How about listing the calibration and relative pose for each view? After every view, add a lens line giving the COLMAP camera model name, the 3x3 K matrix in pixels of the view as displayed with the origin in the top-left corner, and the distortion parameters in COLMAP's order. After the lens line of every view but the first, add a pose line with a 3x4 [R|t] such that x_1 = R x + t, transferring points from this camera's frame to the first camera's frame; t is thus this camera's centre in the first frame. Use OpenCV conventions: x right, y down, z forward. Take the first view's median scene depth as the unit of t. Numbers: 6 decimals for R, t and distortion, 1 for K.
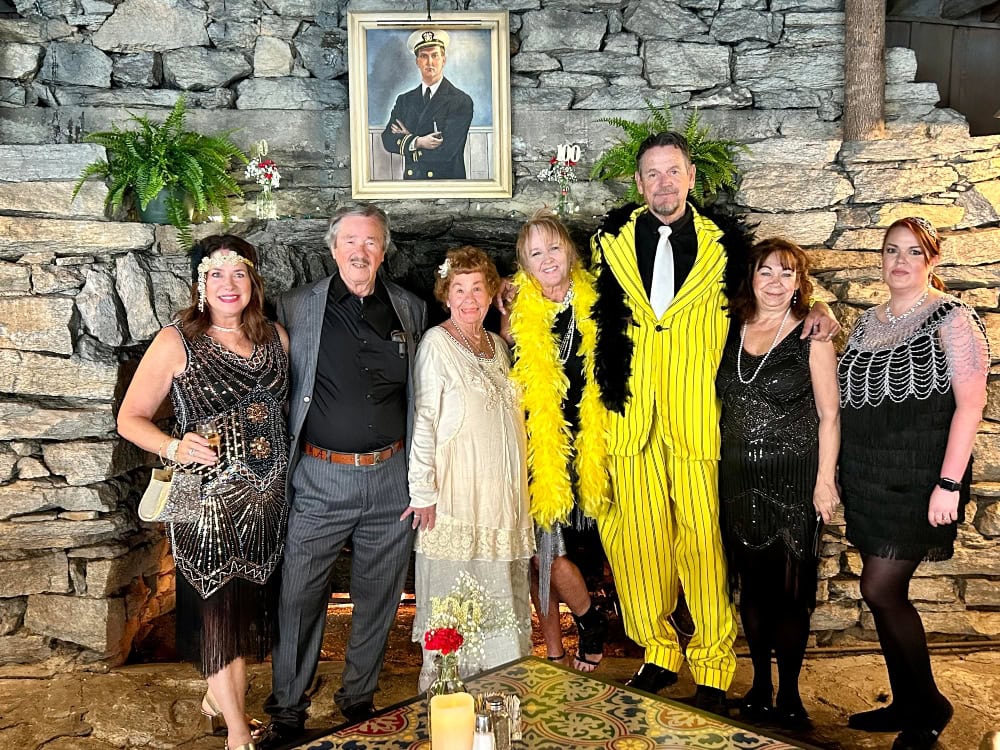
lens RADIAL K [[1015.1, 0, 500.1], [0, 1015.1, 376.2], [0, 0, 1]] dist [0.027661, 0.000000]
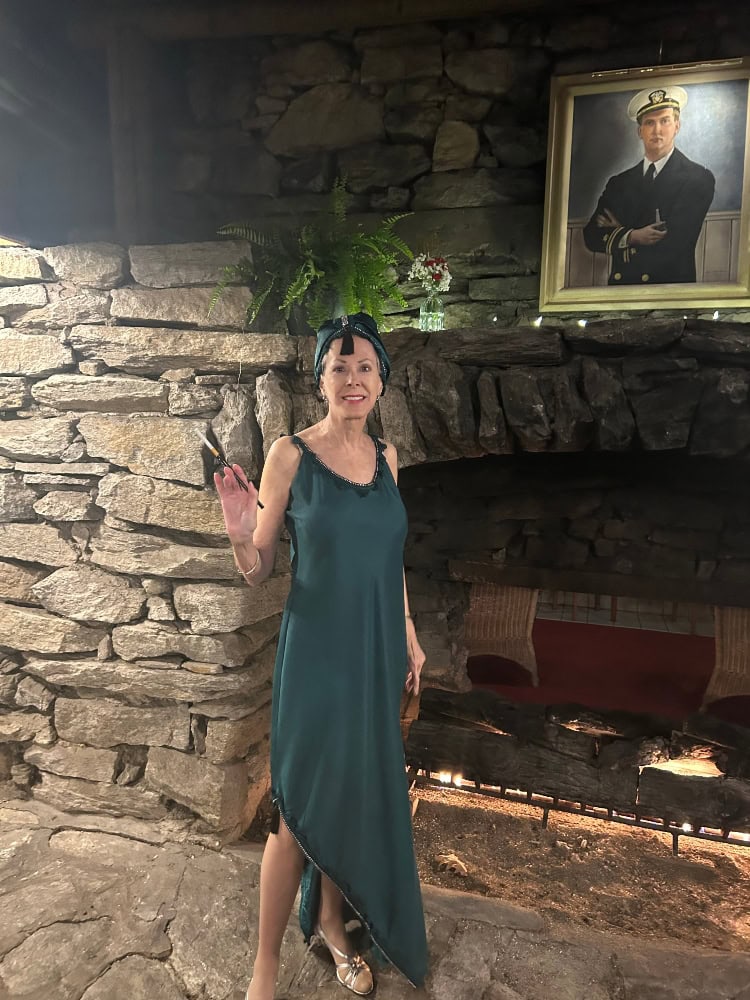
lens RADIAL K [[752.7, 0, 368.2], [0, 752.7, 503.3], [0, 0, 1]] dist [0.027626, -0.003840]
pose [[0.941528, 0.067170, -0.330173, -0.069298], [-0.071268, 0.997457, -0.000309, -0.015463], [0.329312, 0.023822, 0.943921, 0.420648]]
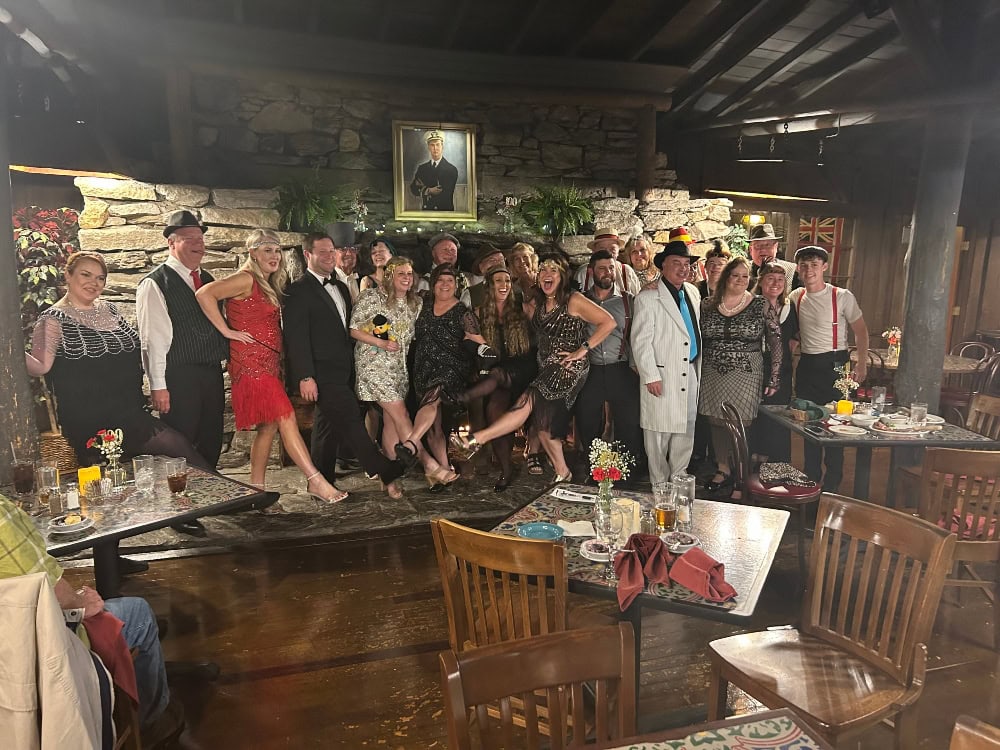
lens RADIAL K [[752.7, 0, 500.8], [0, 752.7, 370.8], [0, 0, 1]] dist [0.027626, -0.003840]
pose [[0.968727, -0.020795, 0.247255, -0.324024], [0.004570, 0.997808, 0.066012, 0.013901], [-0.248086, -0.062817, 0.966699, -0.440725]]
